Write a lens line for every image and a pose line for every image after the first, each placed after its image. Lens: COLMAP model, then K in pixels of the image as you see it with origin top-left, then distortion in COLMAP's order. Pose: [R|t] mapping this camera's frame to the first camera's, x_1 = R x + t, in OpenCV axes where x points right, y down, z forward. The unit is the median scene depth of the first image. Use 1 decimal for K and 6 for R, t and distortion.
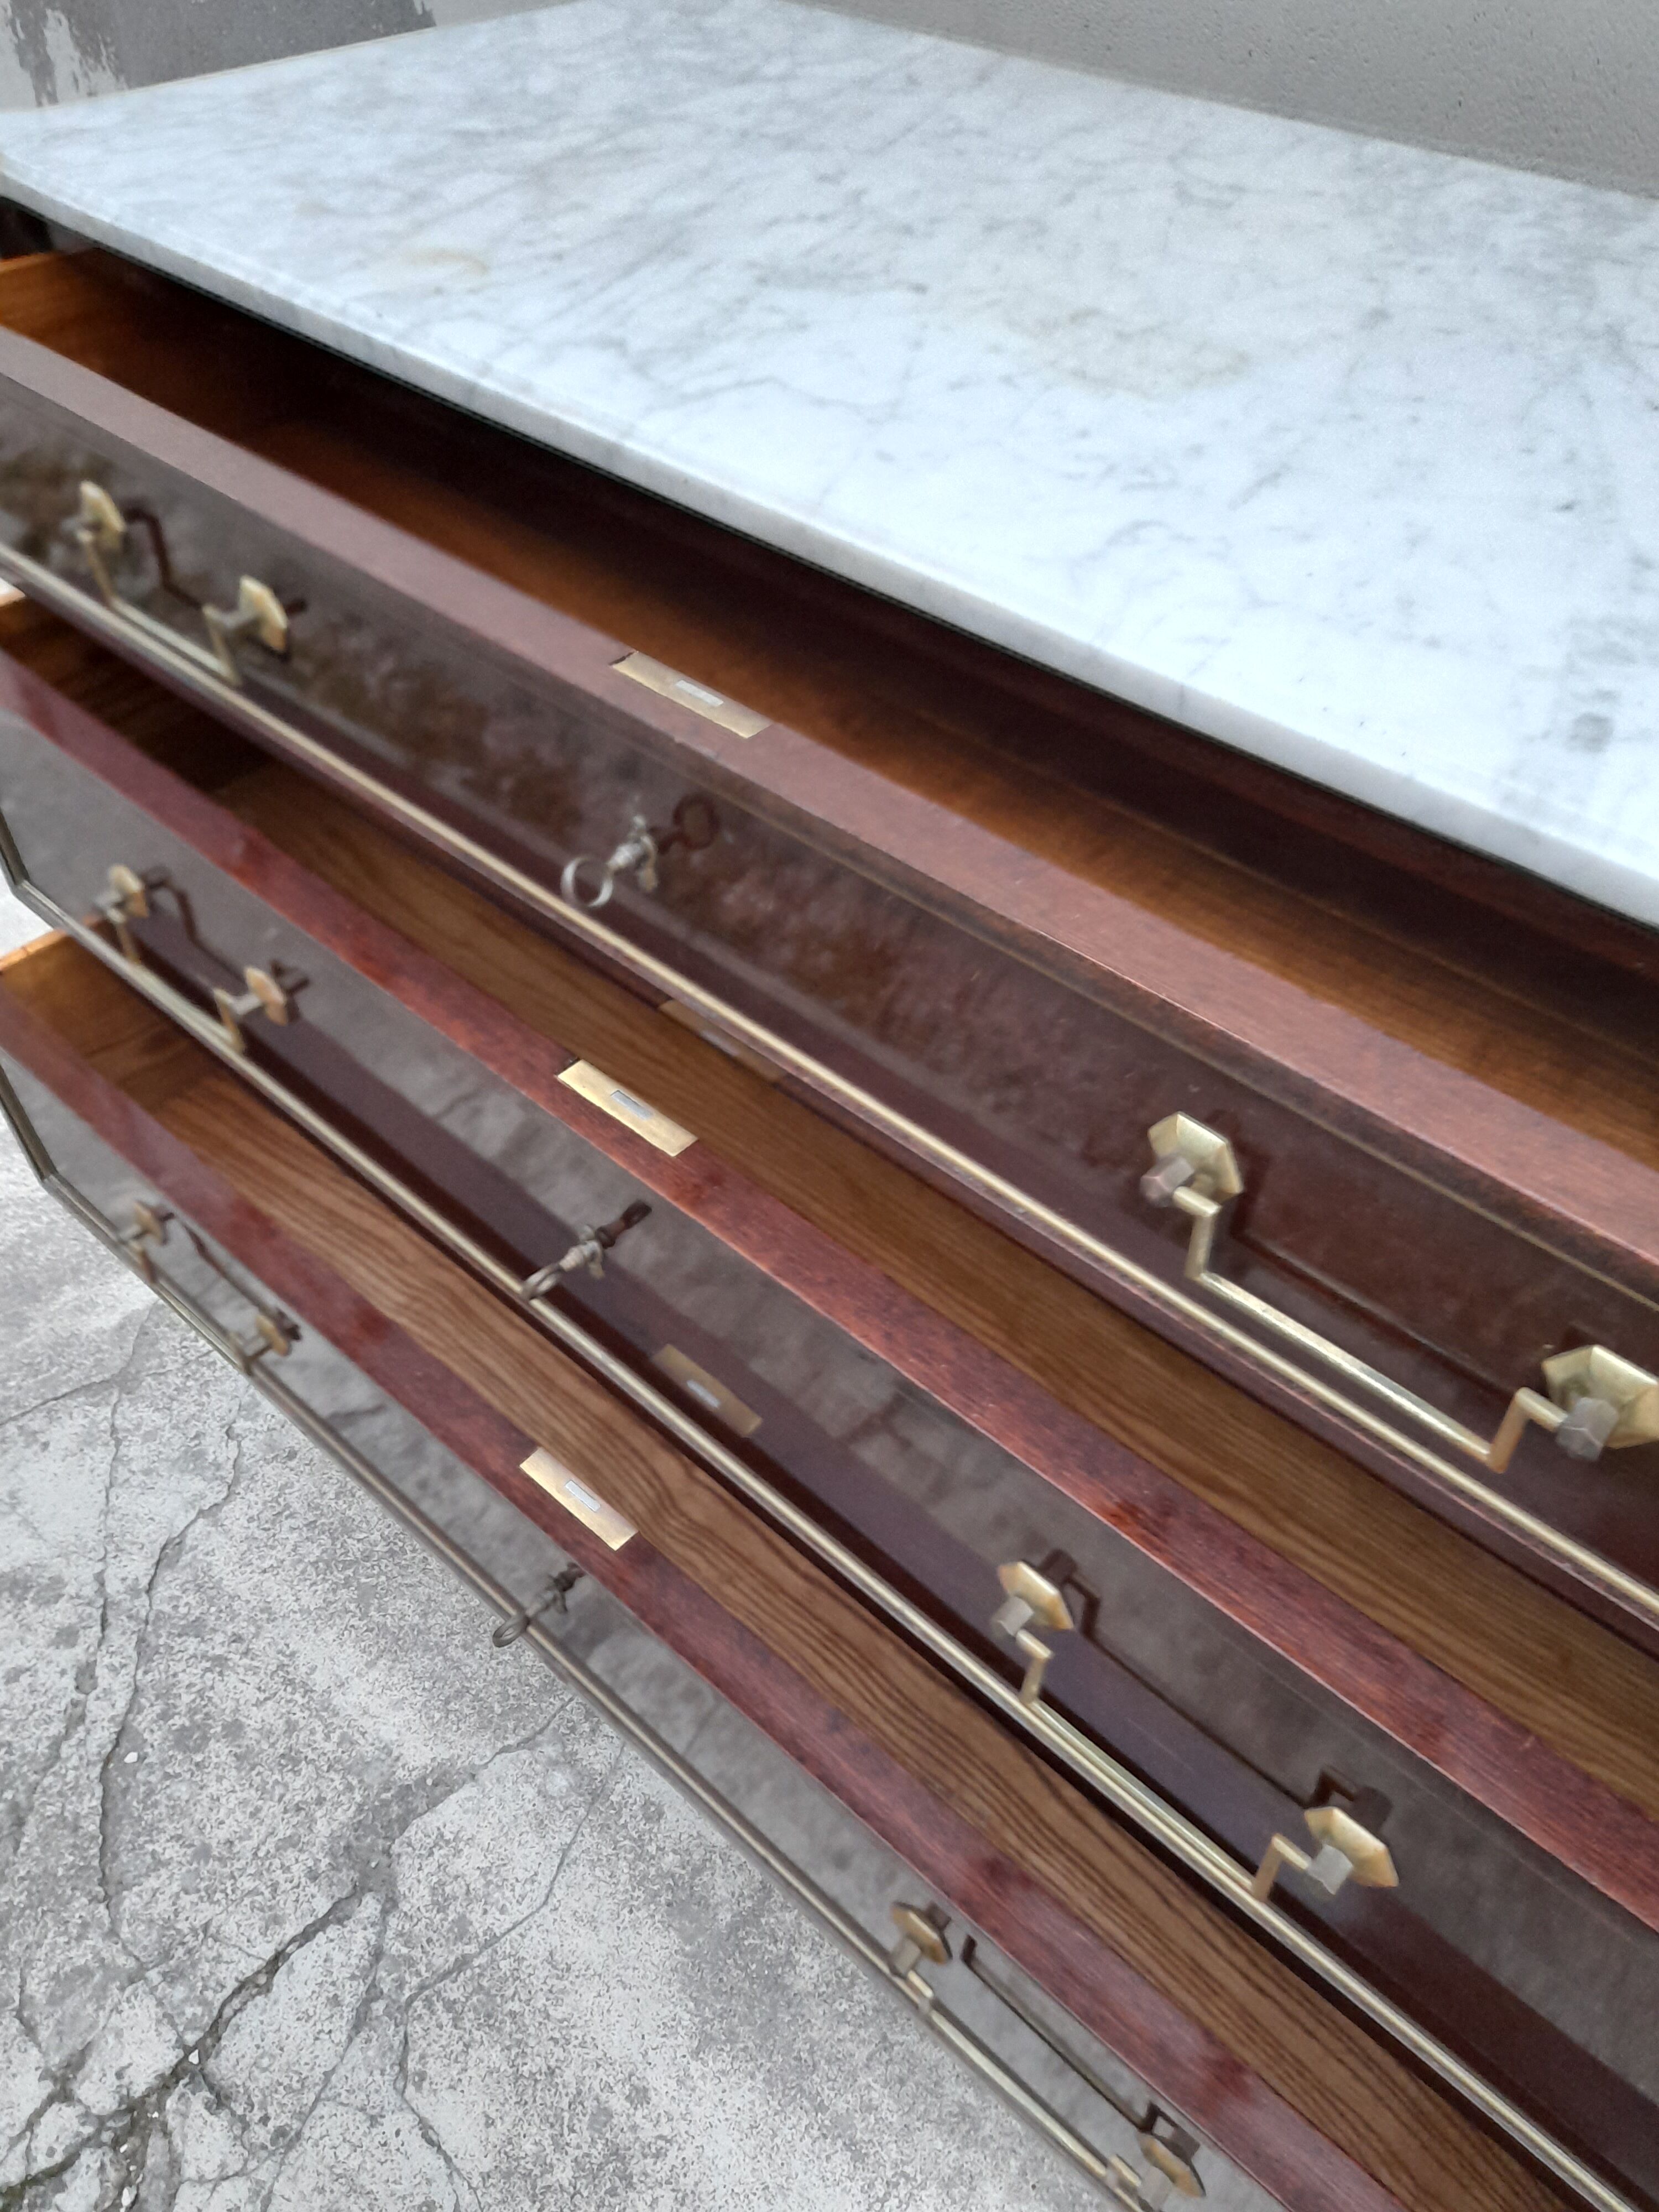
lens RADIAL K [[1633.3, 0, 846.2], [0, 1633.3, 1101.2], [0, 0, 1]] dist [0.062589, -0.070367]
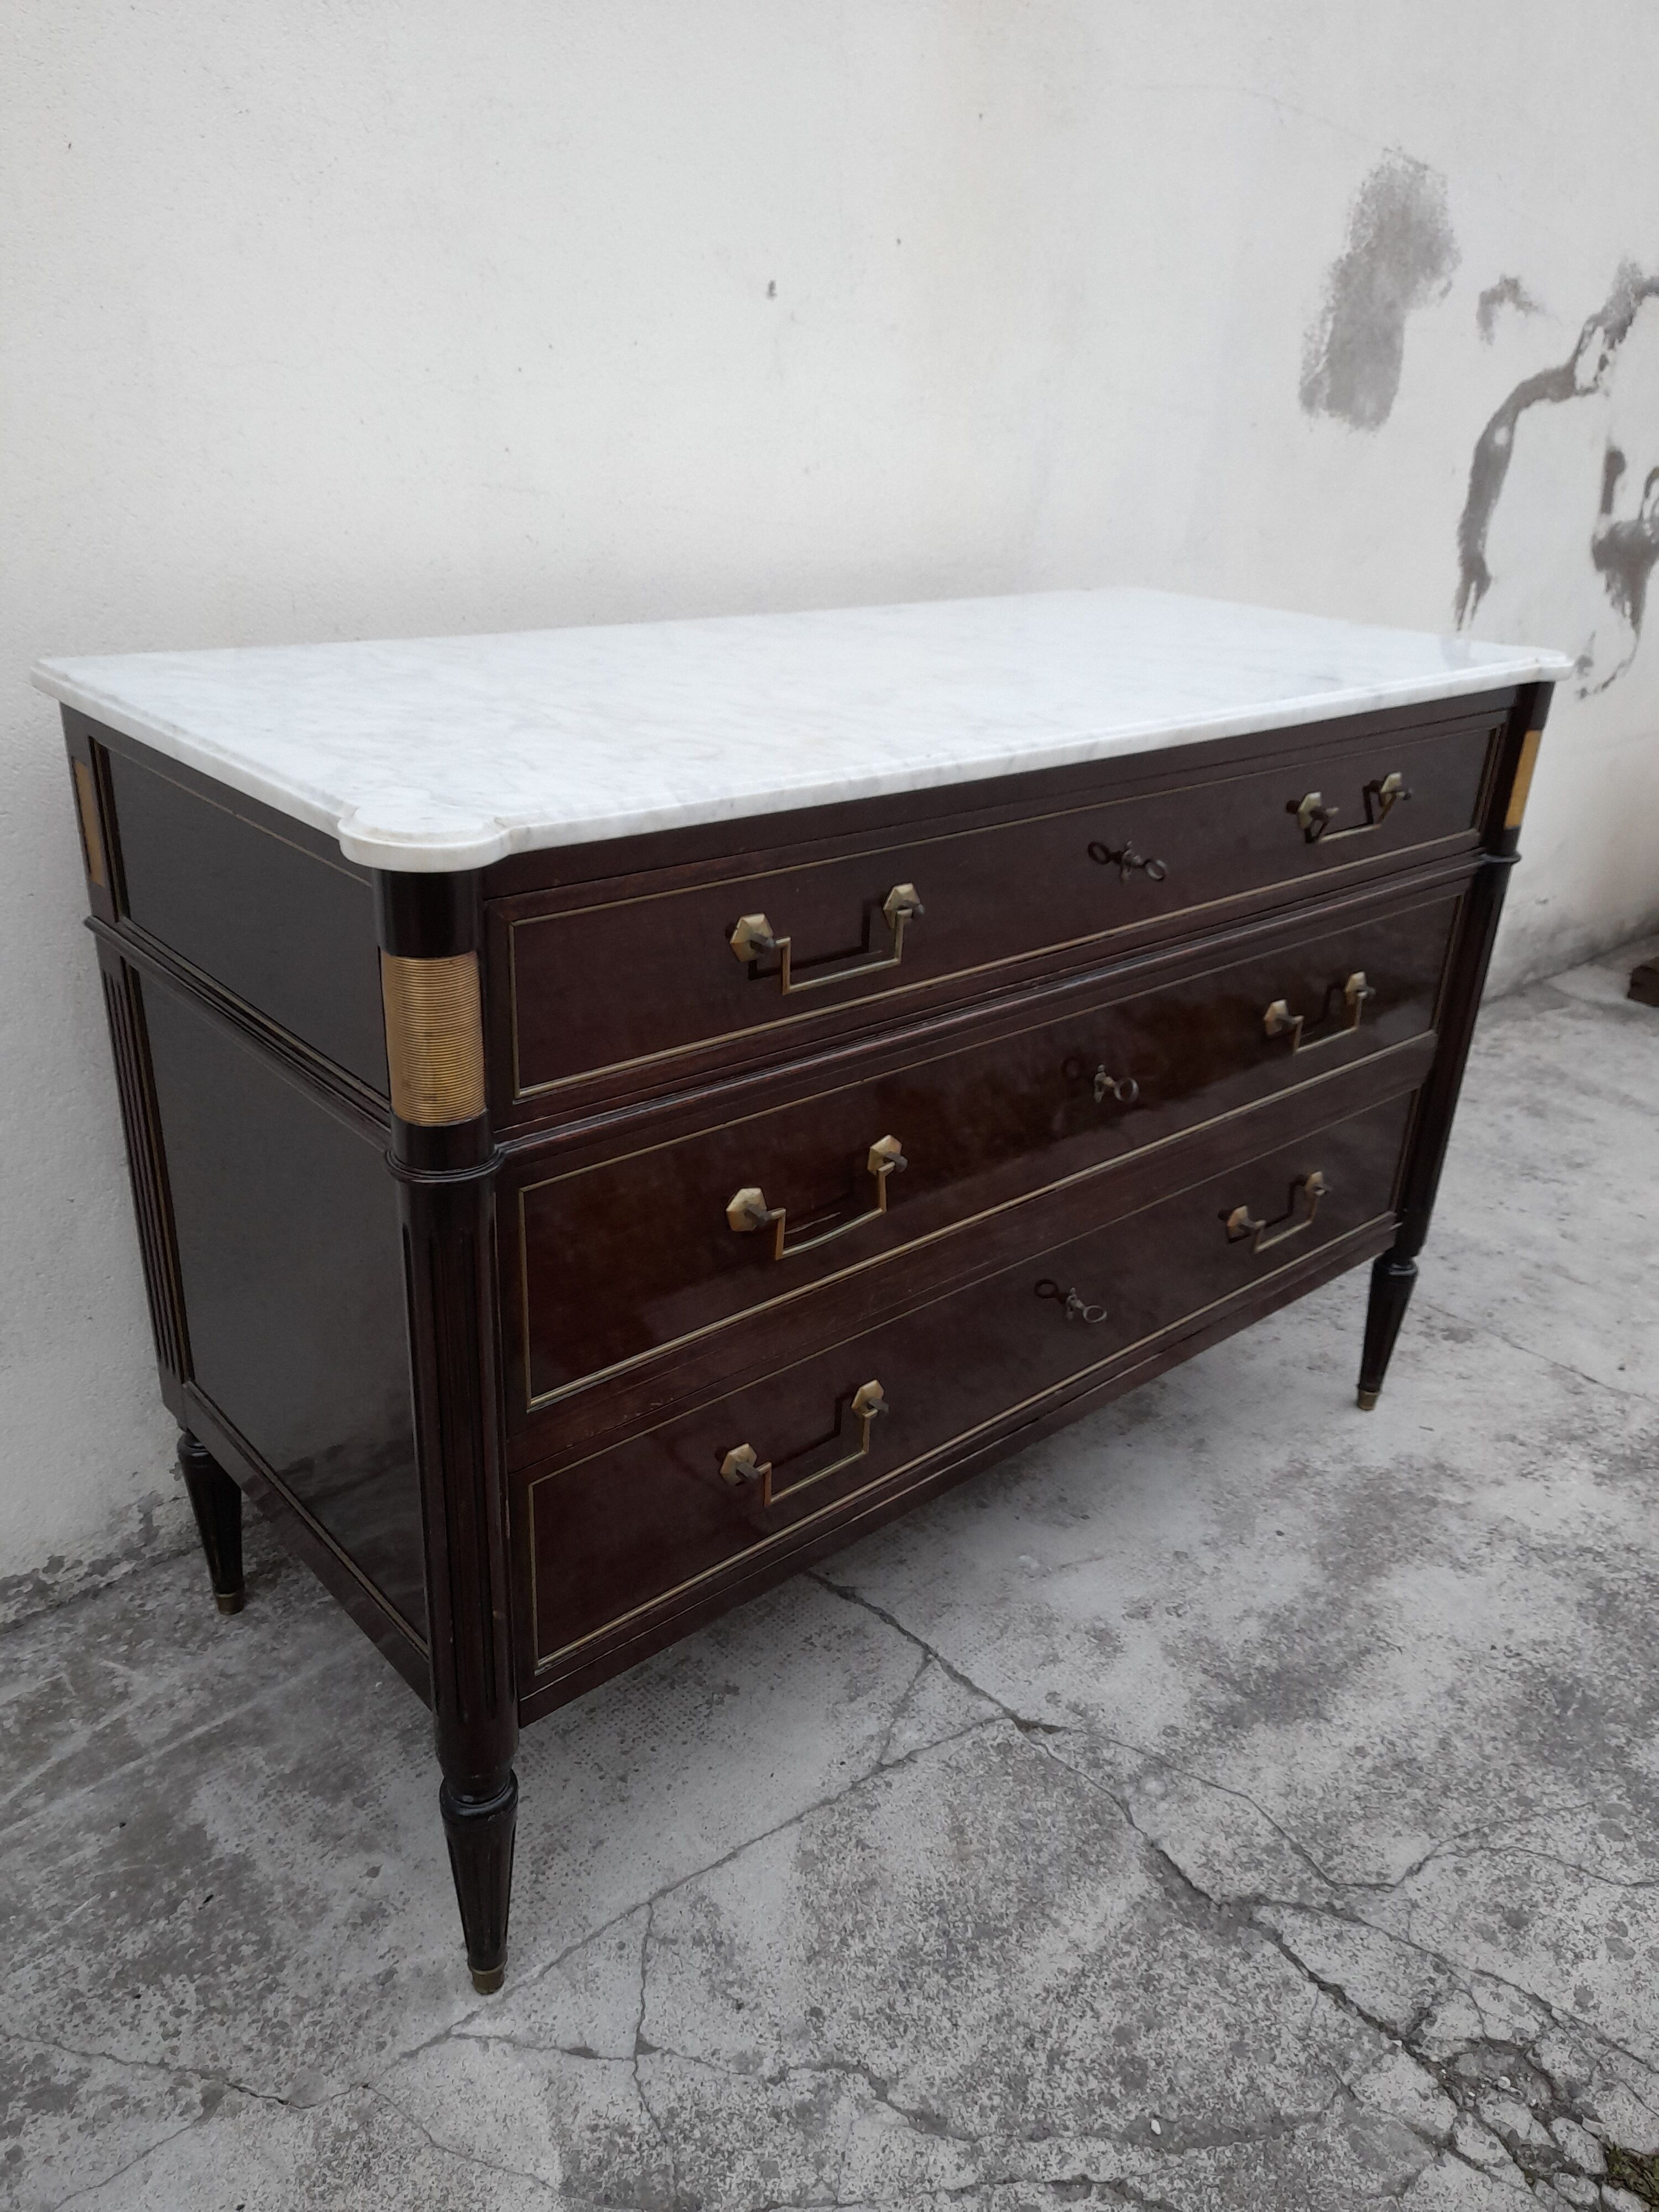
lens RADIAL K [[1638.9, 0, 820.9], [0, 1638.9, 1115.1], [0, 0, 1]] dist [0.046954, -0.040816]
pose [[0.109551, -0.418857, 0.901420, -1.196719], [0.660081, 0.708696, 0.249084, -0.457635], [-0.743163, 0.567723, 0.354118, 0.485117]]
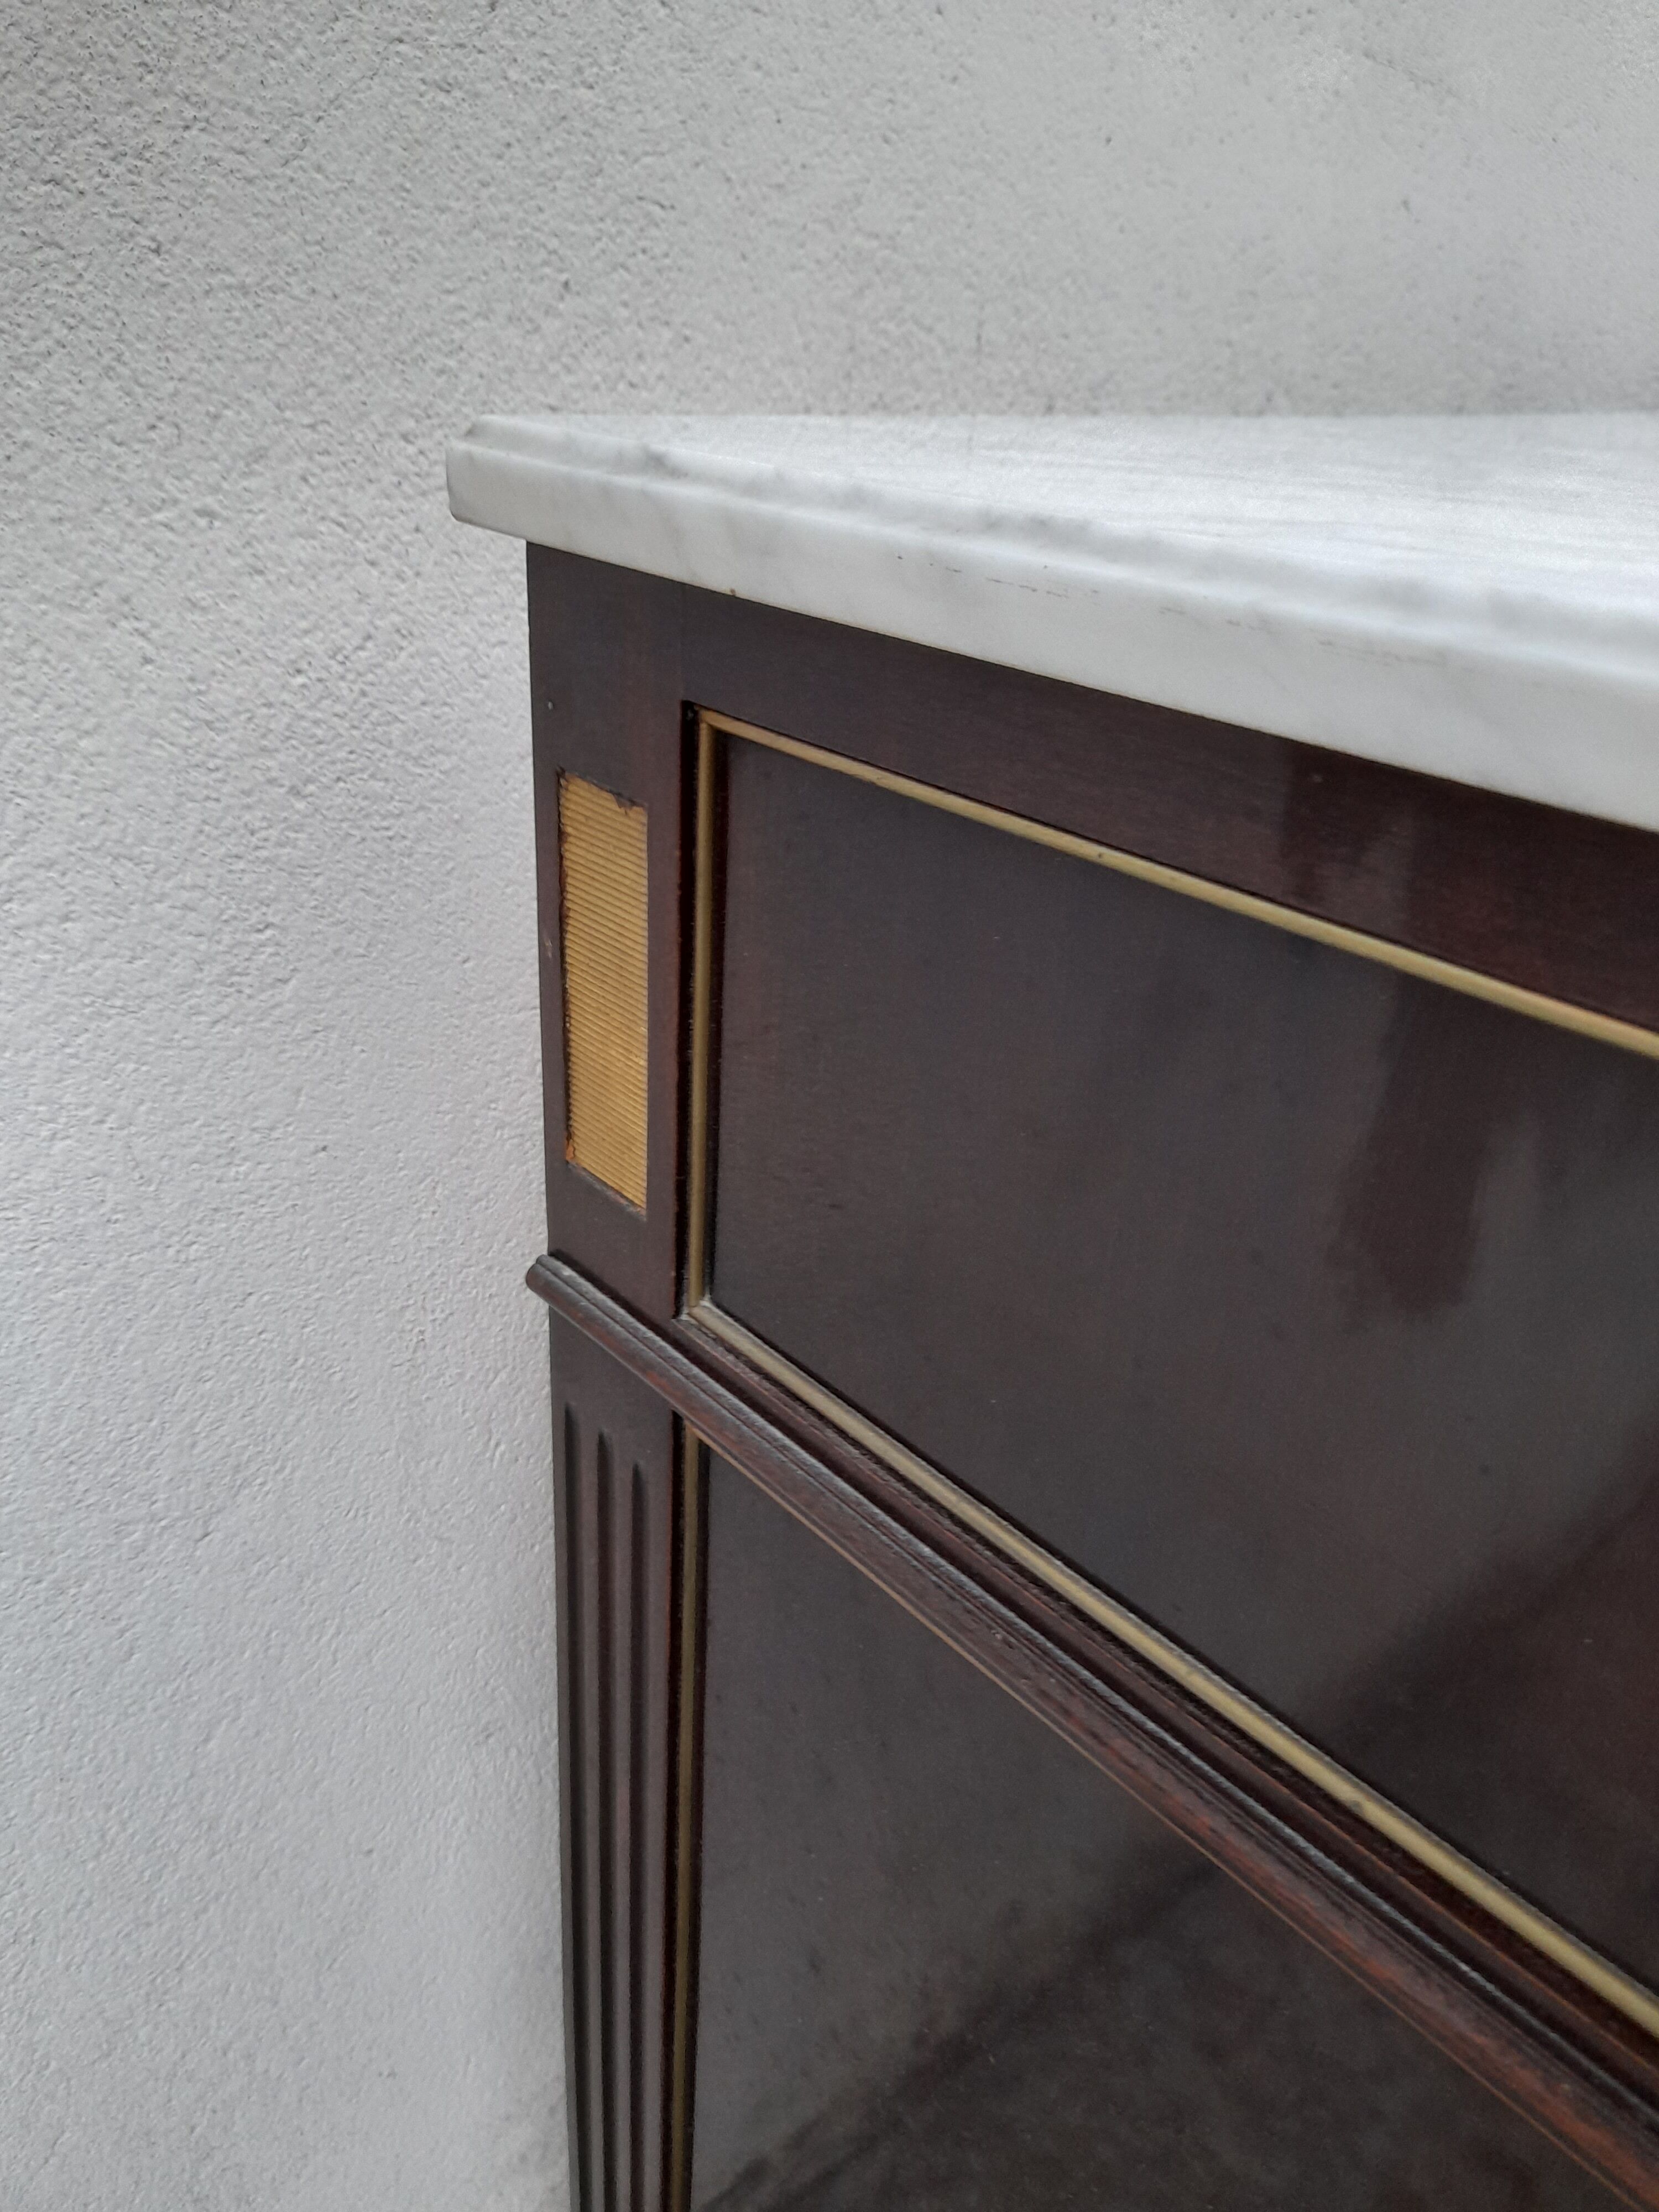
lens RADIAL K [[1629.0, 0, 829.5], [0, 1629.0, 1106.0], [0, 0, 1]] dist [0.038021, -0.038899]
pose [[0.105115, -0.450280, 0.886679, -0.429443], [0.655164, 0.702126, 0.278890, -0.699971], [-0.748139, 0.551604, 0.368811, 1.011412]]
